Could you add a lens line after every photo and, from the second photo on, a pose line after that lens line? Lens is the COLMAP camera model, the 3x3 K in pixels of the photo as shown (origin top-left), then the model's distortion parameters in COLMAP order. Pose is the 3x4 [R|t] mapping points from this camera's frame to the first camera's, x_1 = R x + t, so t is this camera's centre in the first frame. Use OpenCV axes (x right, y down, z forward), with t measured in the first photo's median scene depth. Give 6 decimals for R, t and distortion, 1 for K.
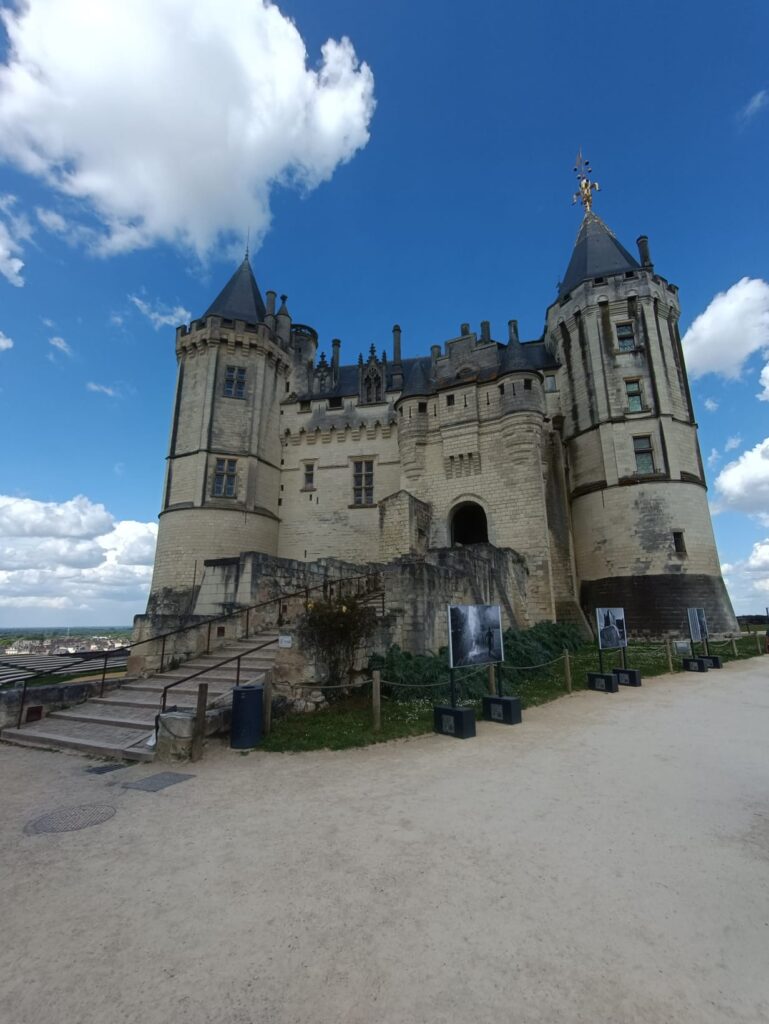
lens RADIAL K [[463.0, 0, 386.7], [0, 463.0, 504.9], [0, 0, 1]] dist [-0.007909, 0.002561]
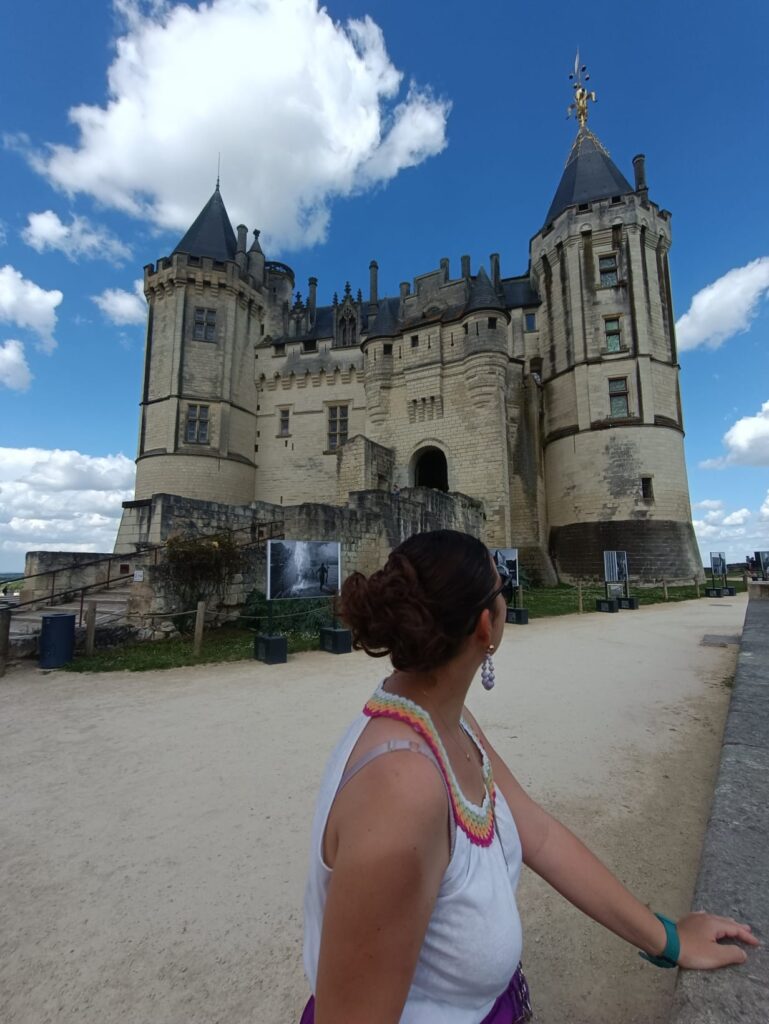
lens RADIAL K [[463.0, 0, 387.4], [0, 463.0, 505.1], [0, 0, 1]] dist [-0.007909, 0.002561]
pose [[0.999517, 0.001783, -0.031032, 0.104242], [0.001694, 0.993746, 0.111648, 0.005949], [0.031037, -0.111646, 0.993263, -0.000433]]
